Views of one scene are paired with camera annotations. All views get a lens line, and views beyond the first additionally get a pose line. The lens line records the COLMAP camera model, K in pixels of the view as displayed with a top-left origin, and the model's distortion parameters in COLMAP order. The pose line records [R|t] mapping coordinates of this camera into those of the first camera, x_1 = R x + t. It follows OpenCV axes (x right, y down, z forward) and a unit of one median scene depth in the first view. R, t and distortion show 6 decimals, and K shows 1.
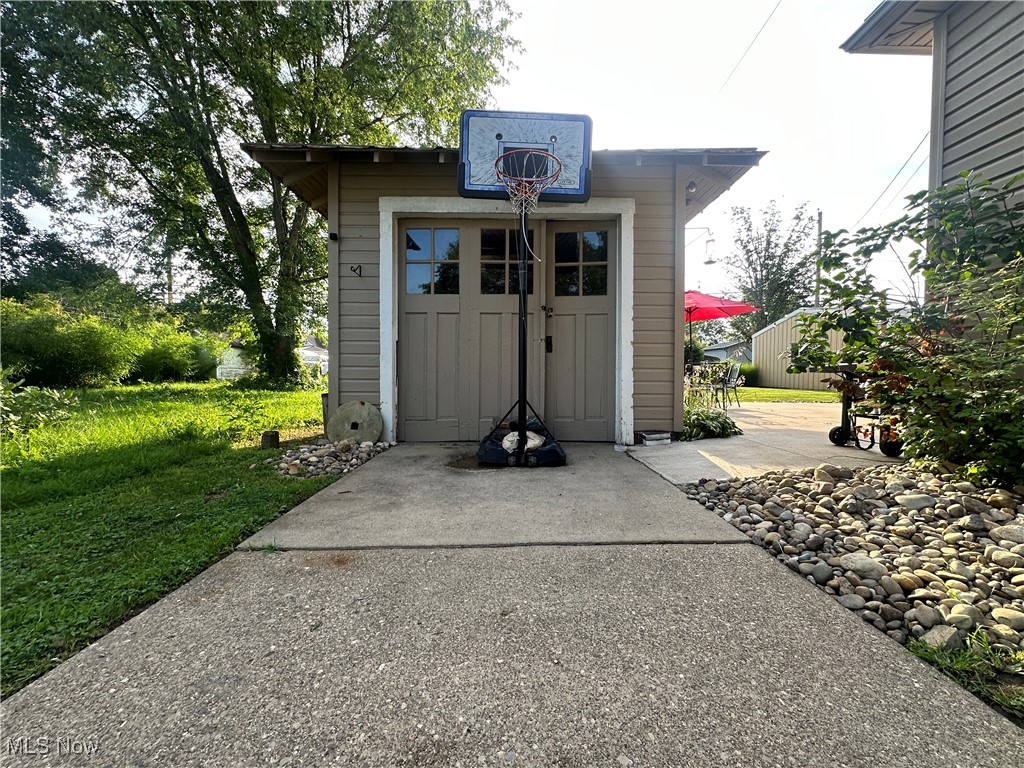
lens RADIAL K [[410.2, 0, 512.0], [0, 410.2, 384.0], [0, 0, 1]] dist [-0.003905, 0.000121]
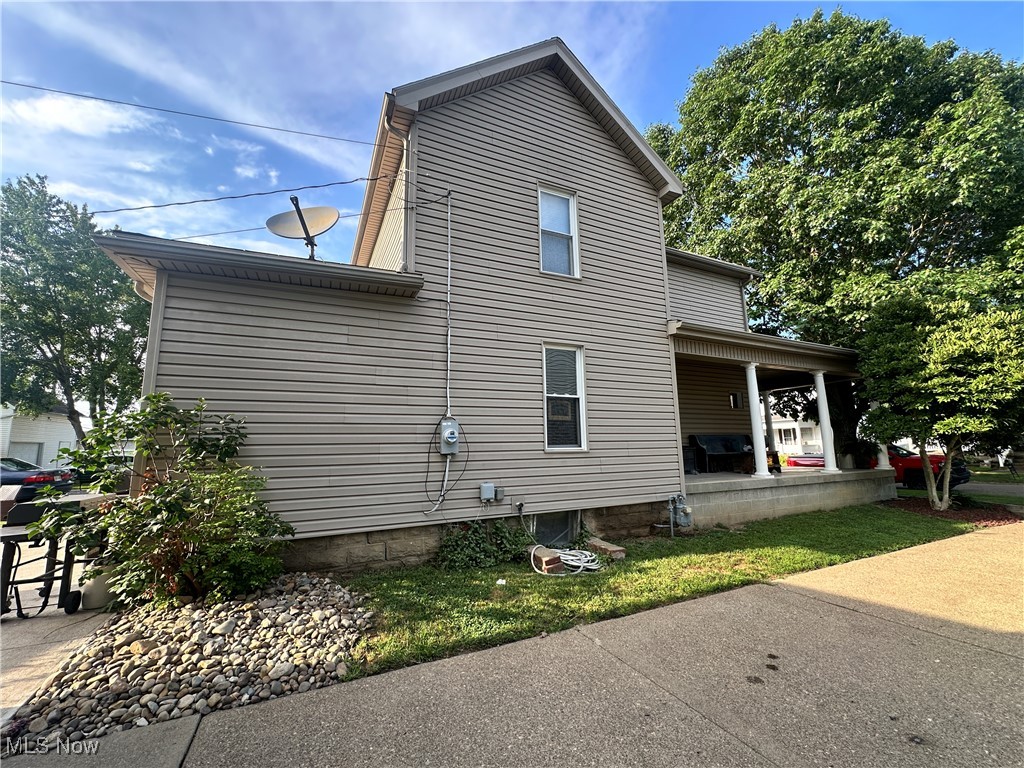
lens RADIAL K [[410.2, 0, 512.0], [0, 410.2, 384.0], [0, 0, 1]] dist [-0.003905, 0.000121]
pose [[-0.405067, 0.130908, 0.904867, -1.292623], [0.032444, 0.991131, -0.128864, -0.517152], [-0.913711, -0.022841, -0.405722, 0.843816]]
